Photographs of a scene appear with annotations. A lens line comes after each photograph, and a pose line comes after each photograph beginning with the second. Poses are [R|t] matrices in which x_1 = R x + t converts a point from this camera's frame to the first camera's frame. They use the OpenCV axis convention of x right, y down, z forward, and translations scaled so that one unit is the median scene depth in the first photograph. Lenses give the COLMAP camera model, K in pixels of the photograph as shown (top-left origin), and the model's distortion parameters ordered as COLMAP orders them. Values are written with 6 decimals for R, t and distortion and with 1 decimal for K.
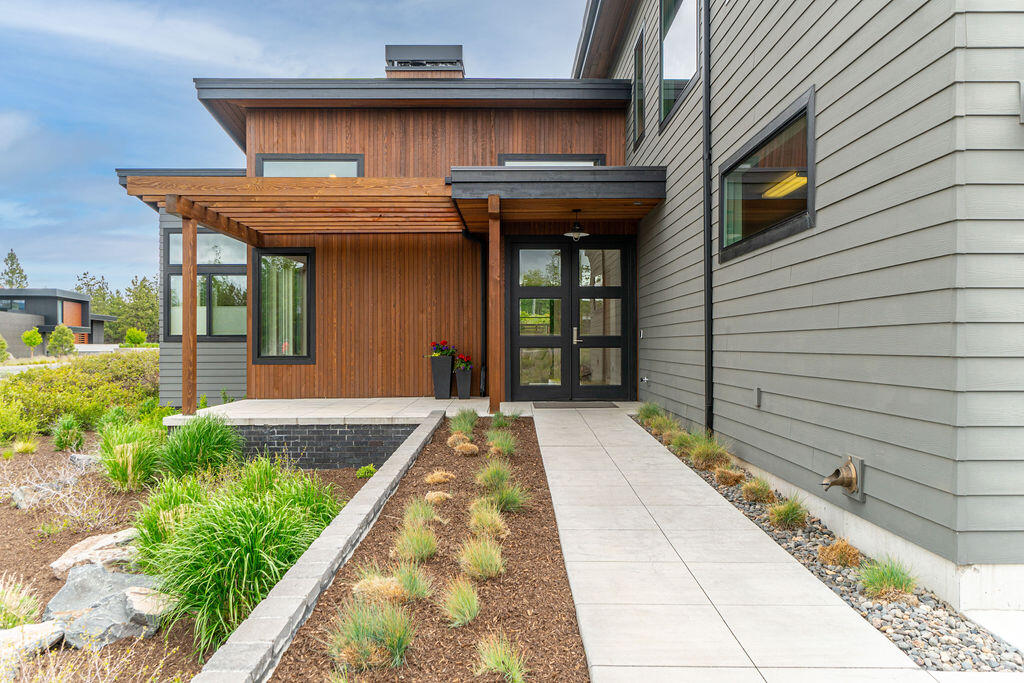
lens RADIAL K [[802.7, 0, 513.3], [0, 802.7, 343.4], [0, 0, 1]] dist [0.015419, 0.001542]
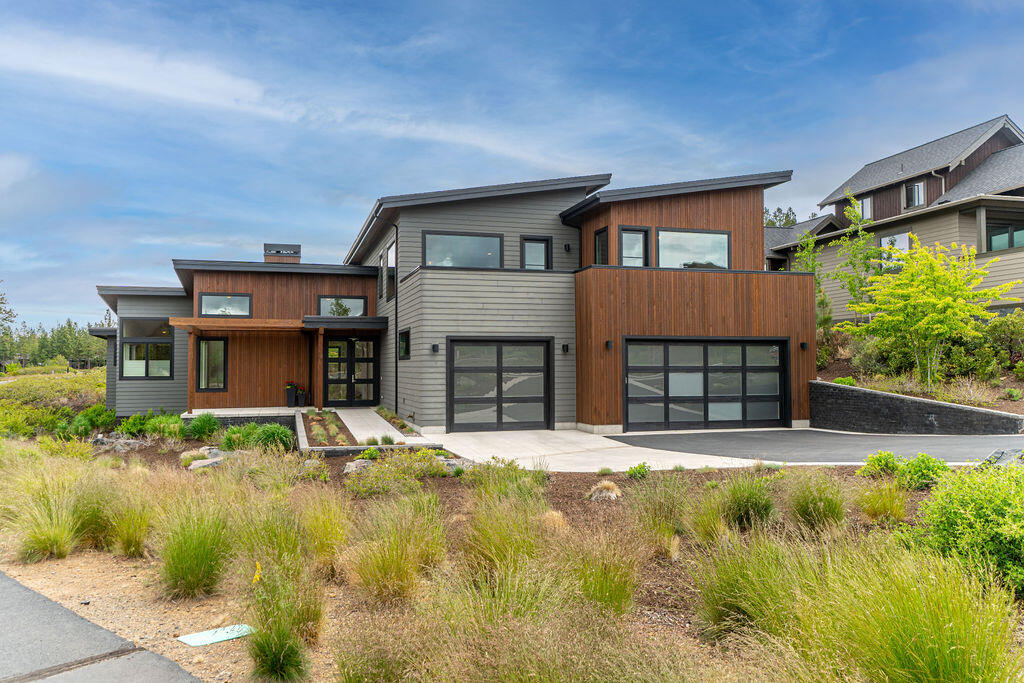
lens RADIAL K [[802.7, 0, 513.1], [0, 802.7, 346.1], [0, 0, 1]] dist [0.015419, 0.001542]
pose [[0.962961, 0.005196, 0.269590, -0.098041], [0.001516, 0.999694, -0.024684, -0.043420], [-0.269636, 0.024178, 0.962659, -1.278742]]
